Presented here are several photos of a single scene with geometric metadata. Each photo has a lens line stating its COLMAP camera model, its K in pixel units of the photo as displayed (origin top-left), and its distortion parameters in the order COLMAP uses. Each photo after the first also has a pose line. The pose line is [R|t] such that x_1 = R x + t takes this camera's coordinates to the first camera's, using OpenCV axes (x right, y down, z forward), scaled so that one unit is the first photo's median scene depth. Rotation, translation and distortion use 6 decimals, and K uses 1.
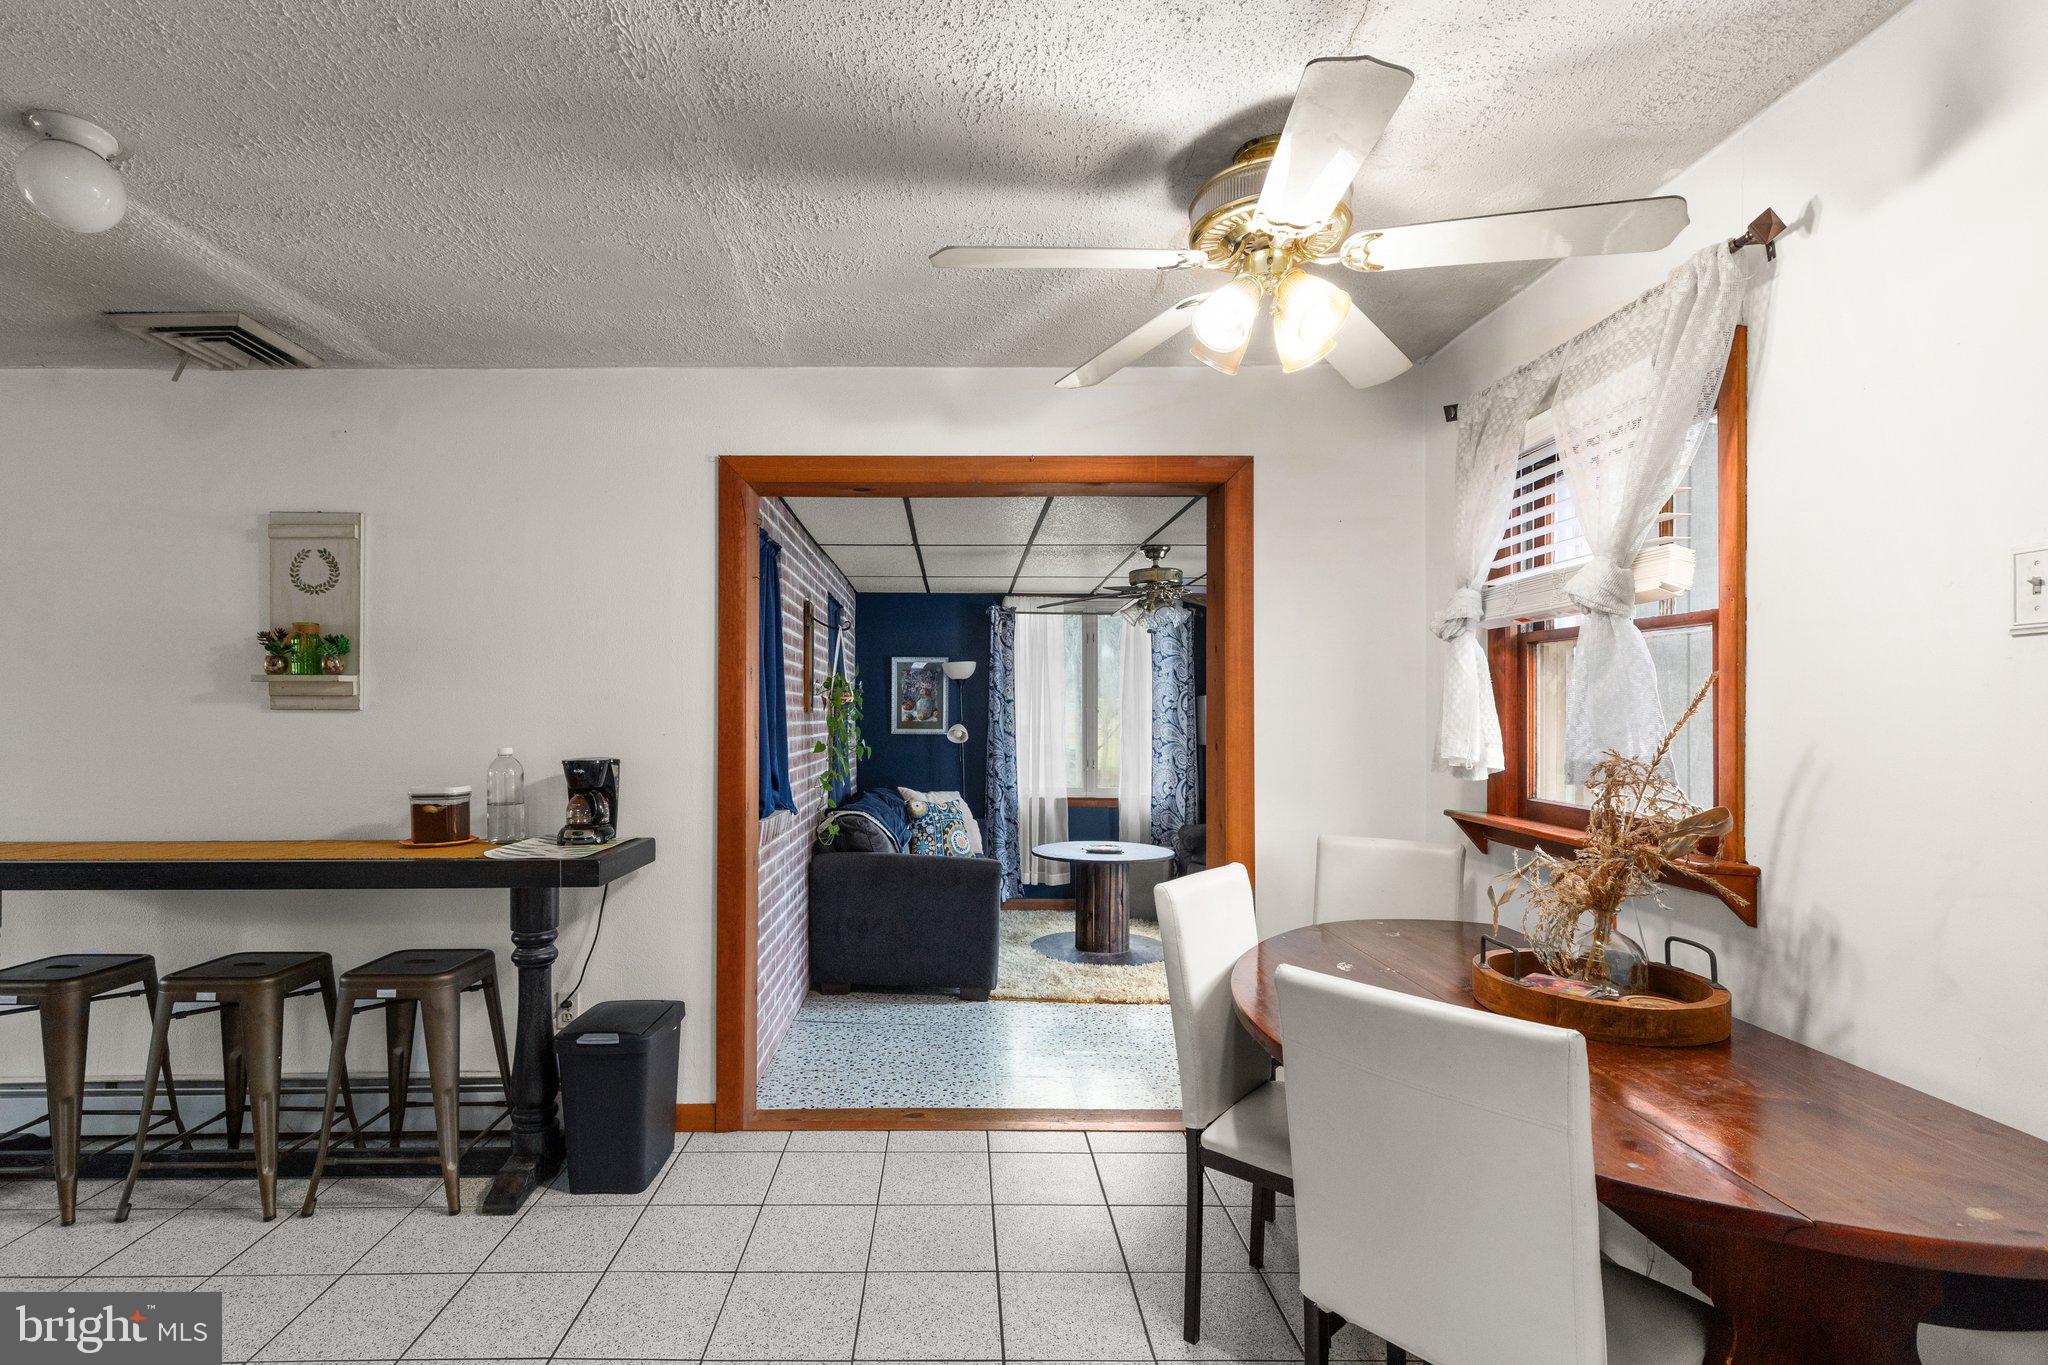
lens RADIAL K [[966.4, 0, 944.2], [0, 966.4, 704.8], [0, 0, 1]] dist [-0.002524, -0.000263]
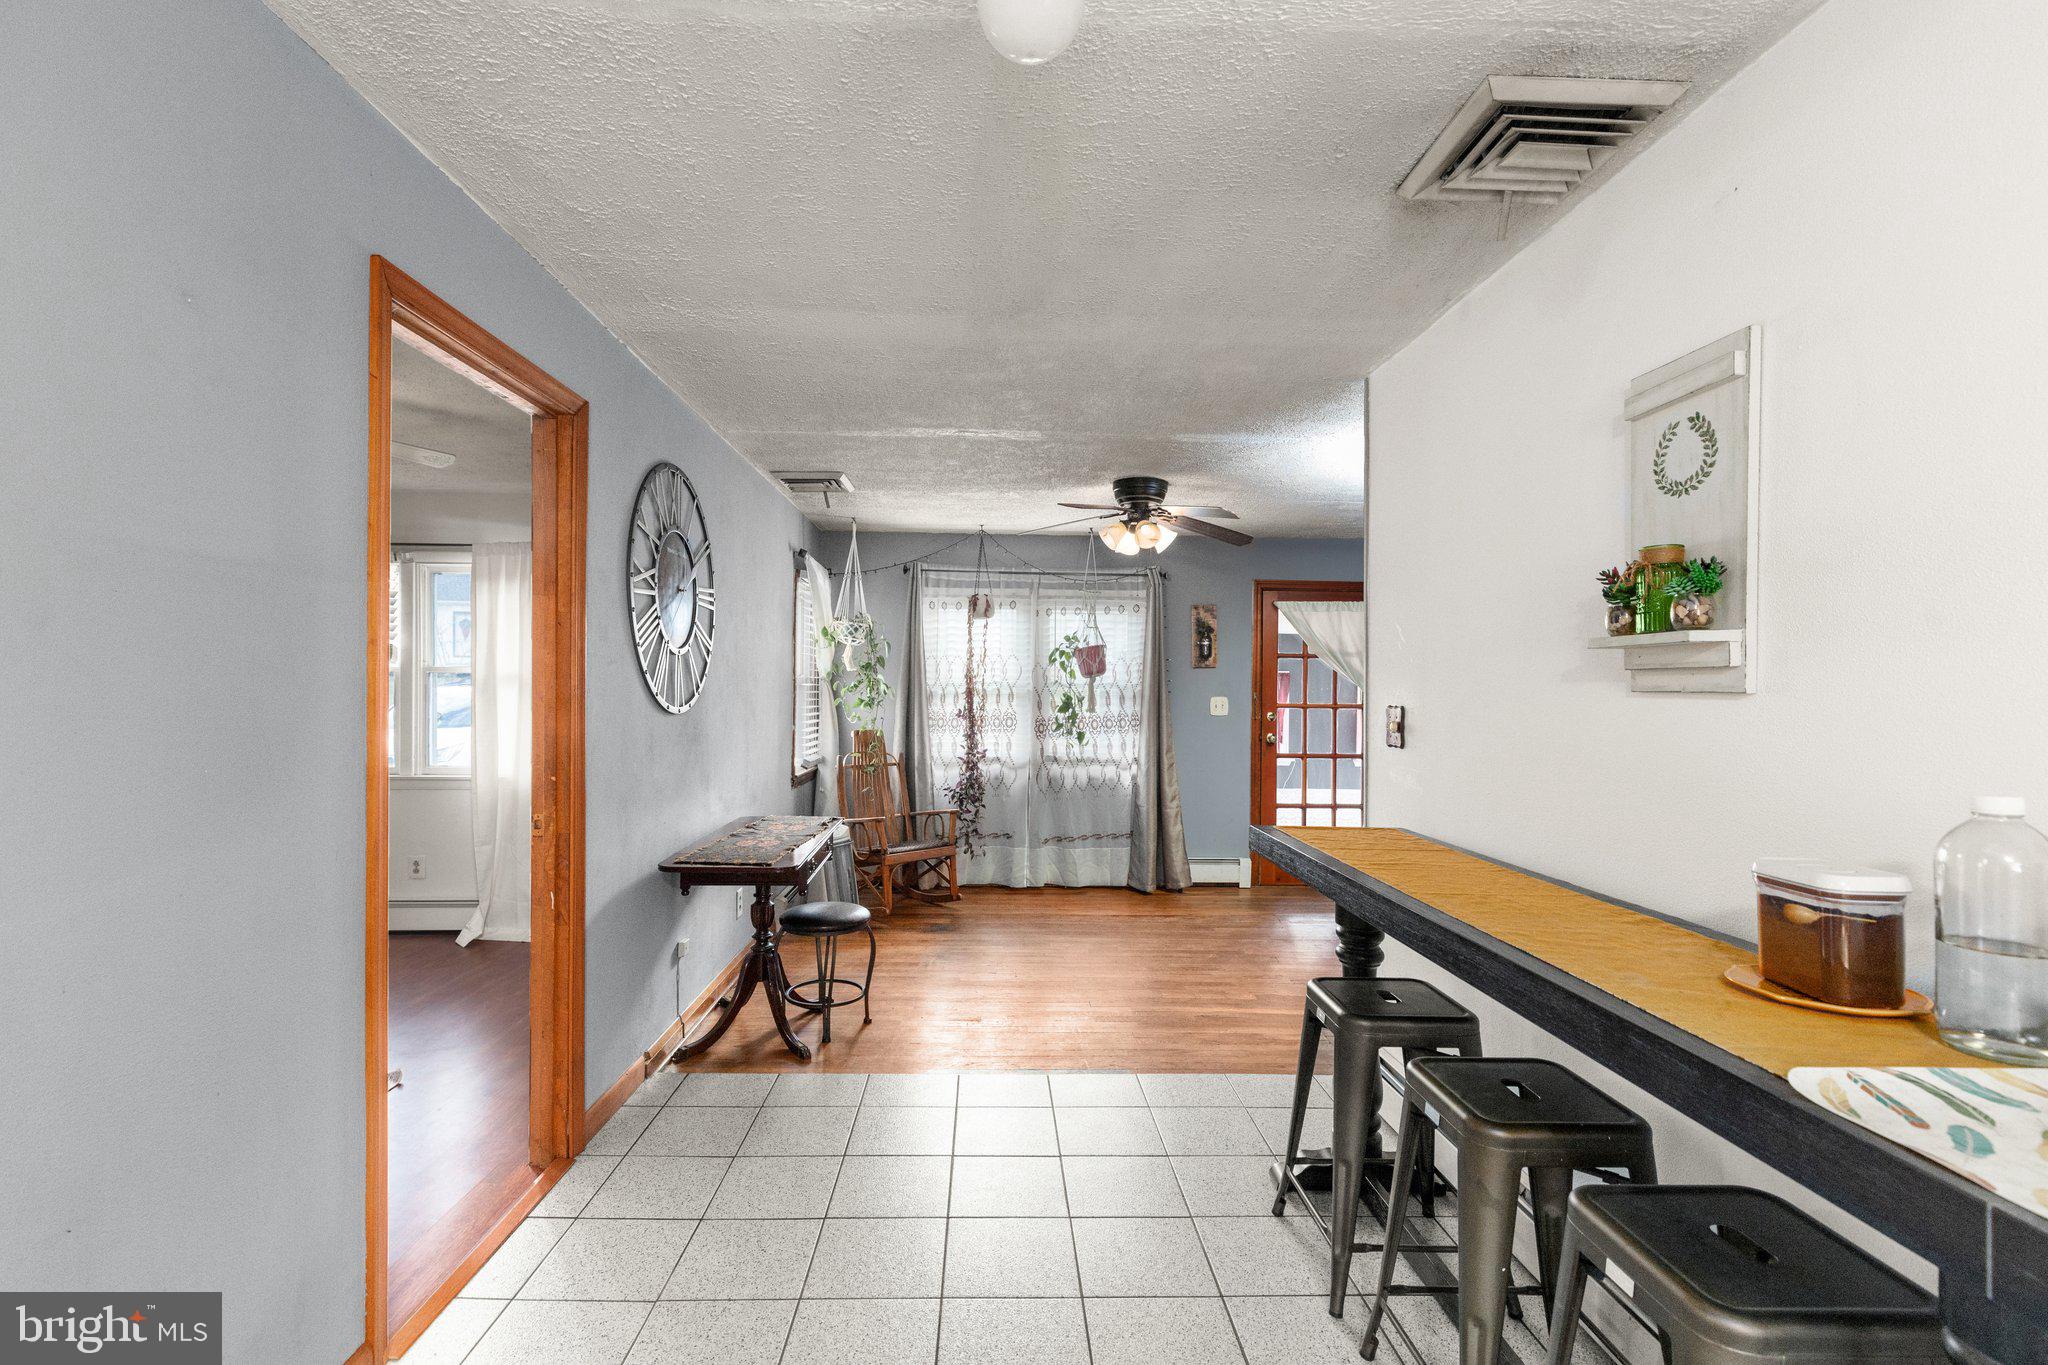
lens RADIAL K [[929.8, 0, 1015.0], [0, 929.8, 691.0], [0, 0, 1]] dist [0.016752, 0.000021]
pose [[0.042245, 0.000999, -0.999107, -0.055560], [-0.000588, 0.999999, 0.000975, 0.002205], [0.999107, 0.000546, 0.042245, 0.317392]]
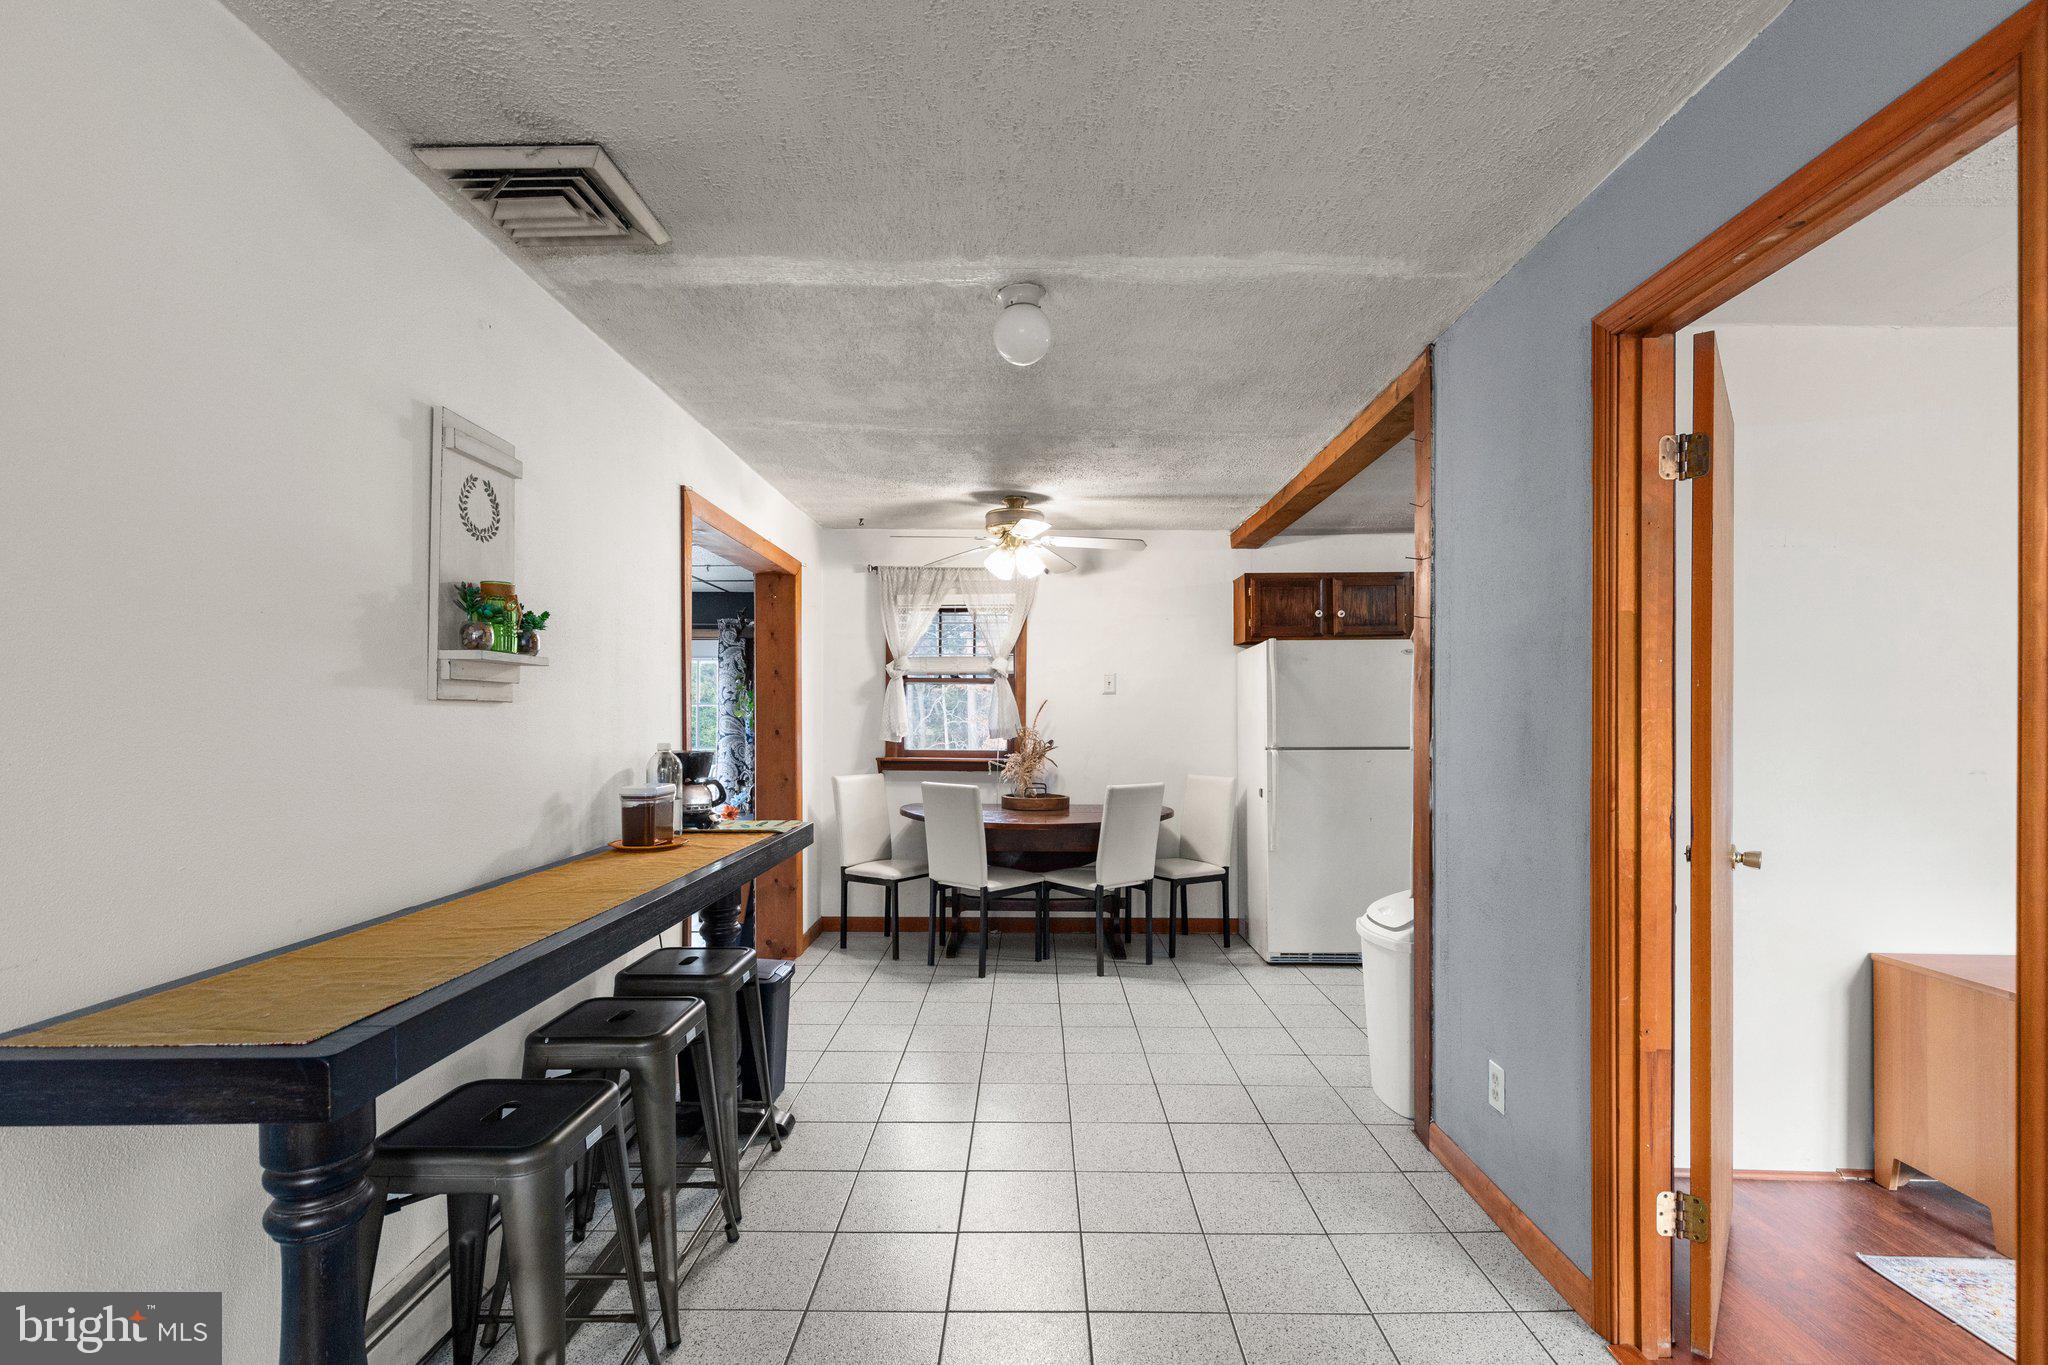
lens RADIAL K [[927.1, 0, 1013.3], [0, 927.1, 711.0], [0, 0, 1]] dist [-0.002396, 0.000080]
pose [[-0.004768, 0.000851, 0.999988, -0.749121], [-0.001733, 0.999998, -0.000860, 0.006969], [-0.999987, -0.001737, -0.004766, 0.336658]]
